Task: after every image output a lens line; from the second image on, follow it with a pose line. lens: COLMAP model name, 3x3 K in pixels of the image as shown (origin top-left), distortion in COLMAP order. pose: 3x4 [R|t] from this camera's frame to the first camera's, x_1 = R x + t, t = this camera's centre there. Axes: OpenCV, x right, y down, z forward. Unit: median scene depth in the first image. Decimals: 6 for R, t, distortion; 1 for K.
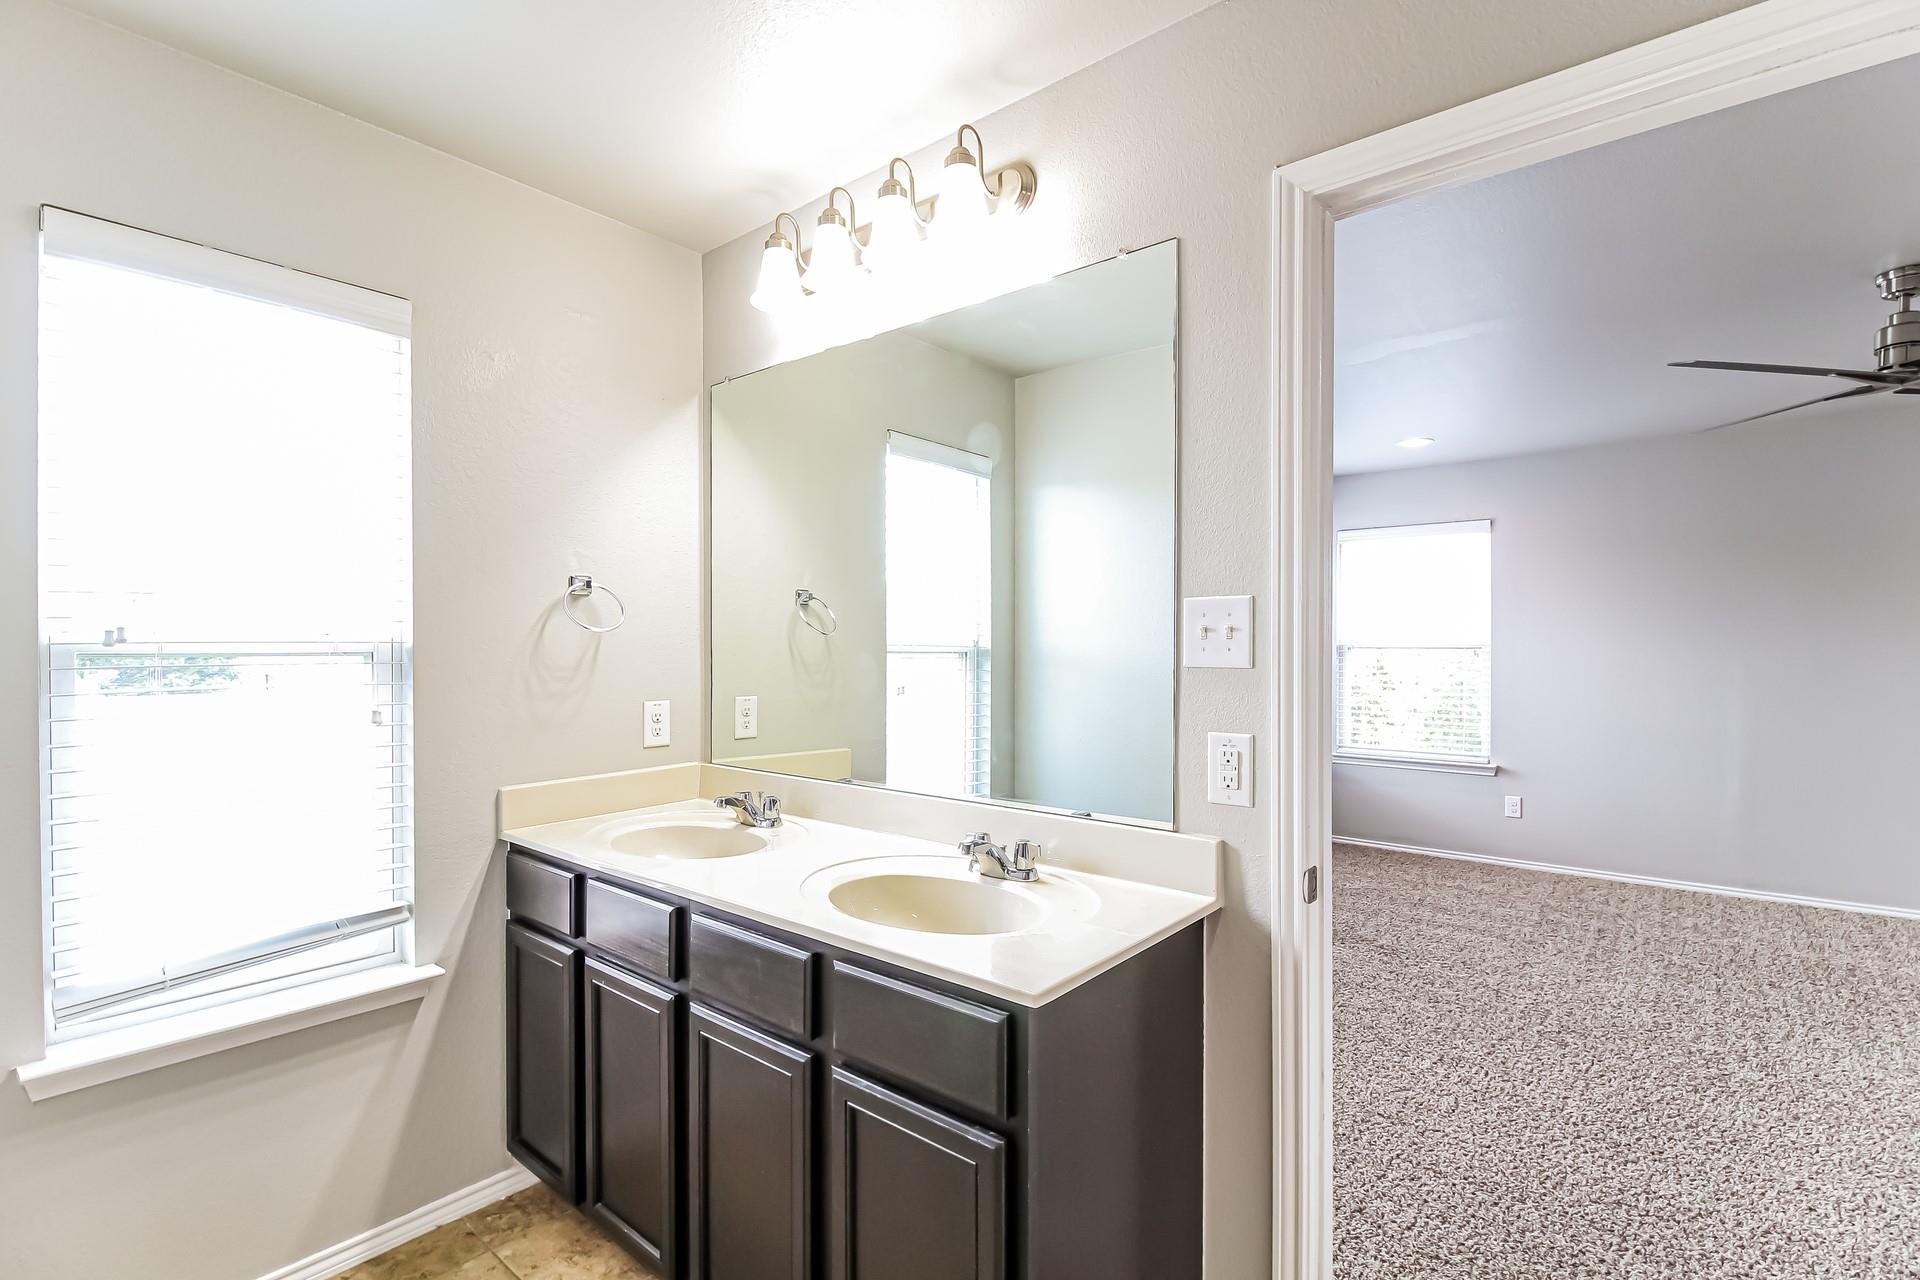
lens RADIAL K [[900.5, 0, 961.8], [0, 900.5, 667.1], [0, 0, 1]] dist [-0.002435, -0.000167]
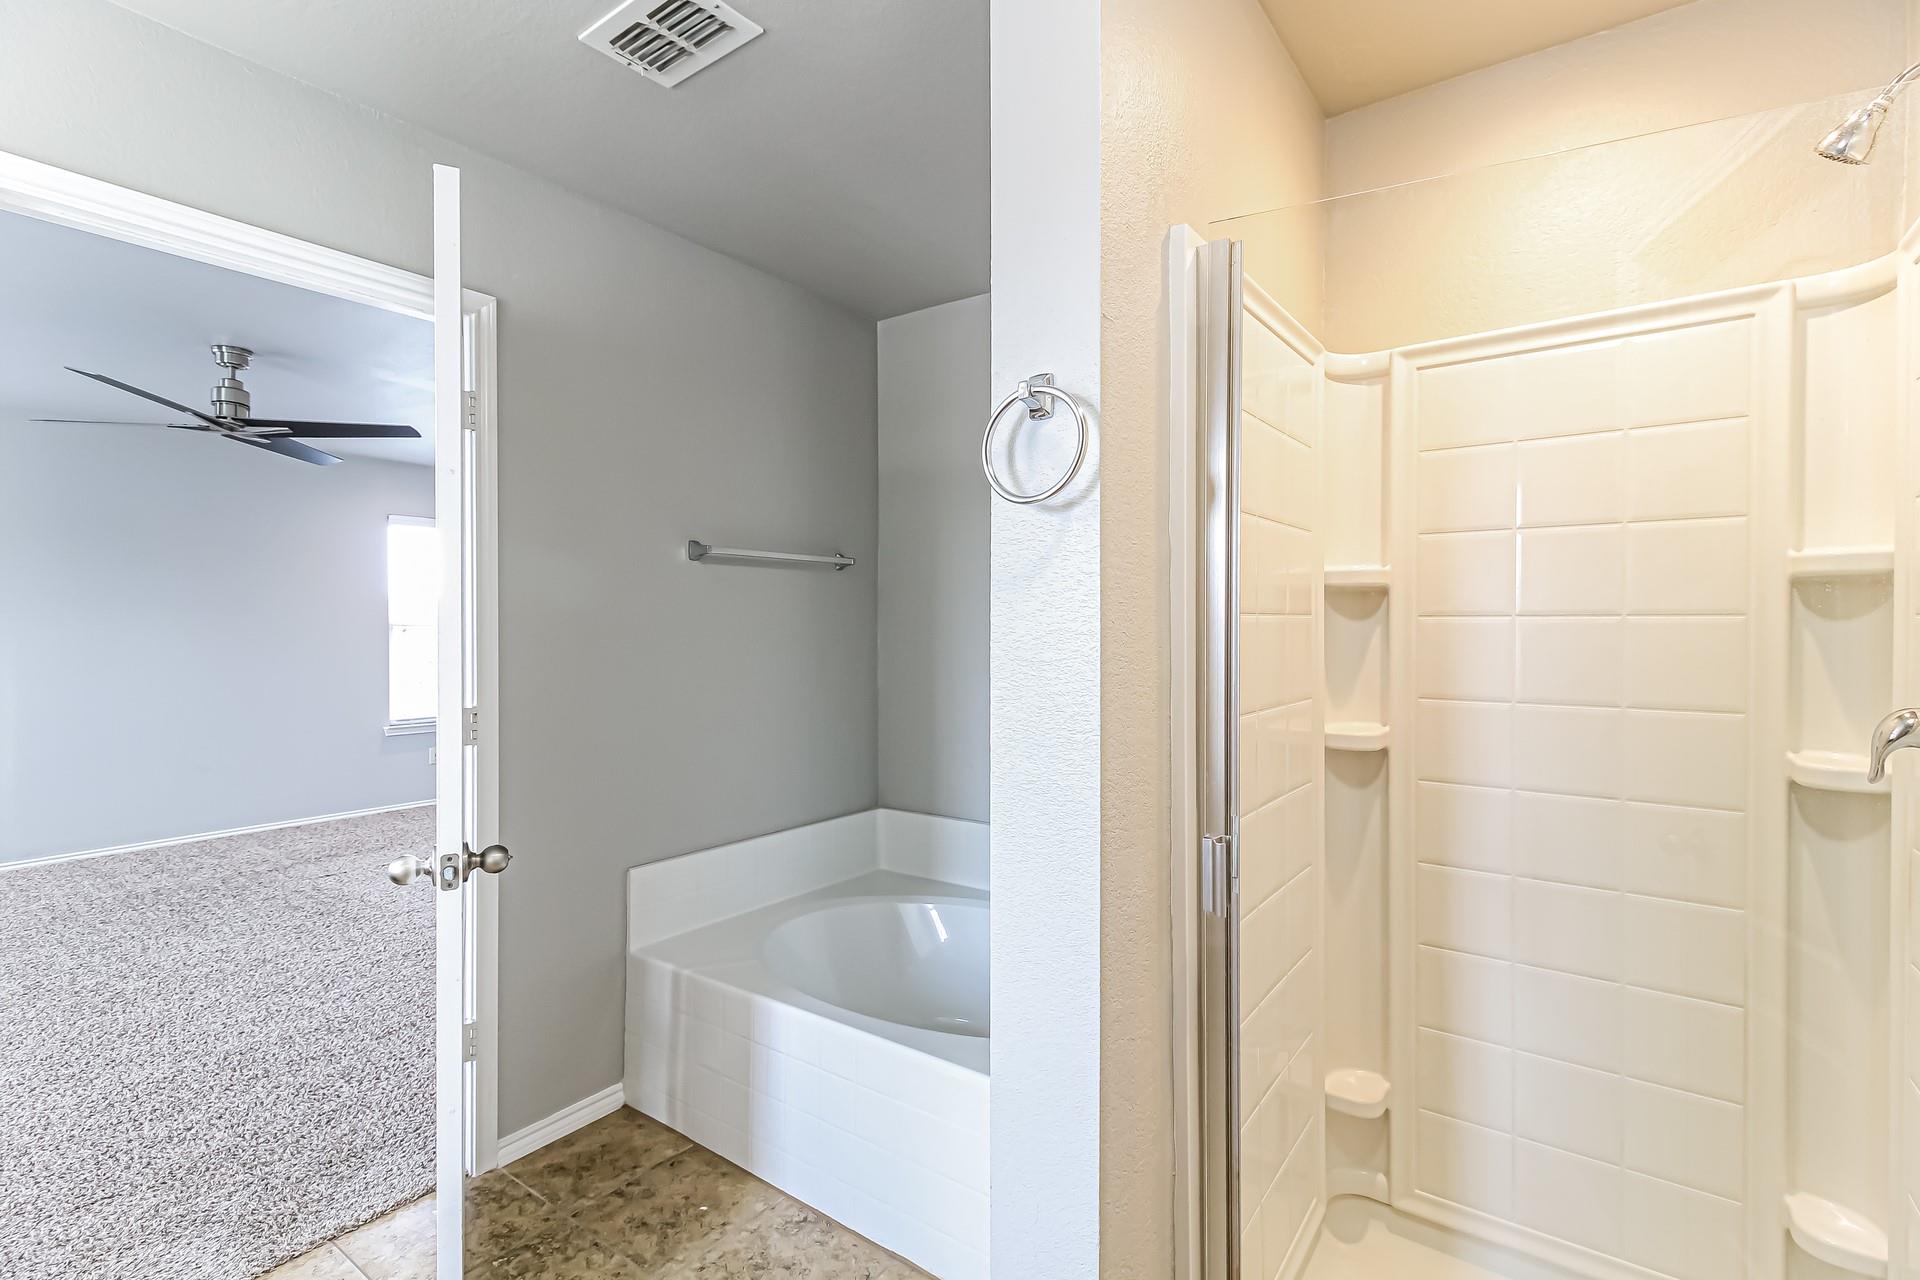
lens RADIAL K [[900.5, 0, 962.7], [0, 900.5, 641.6], [0, 0, 1]] dist [-0.002435, -0.000167]
pose [[-0.057179, -0.009881, 0.998315, -0.329178], [0.013223, 0.999856, 0.010654, 0.003134], [-0.998276, 0.013810, -0.057040, -0.023391]]
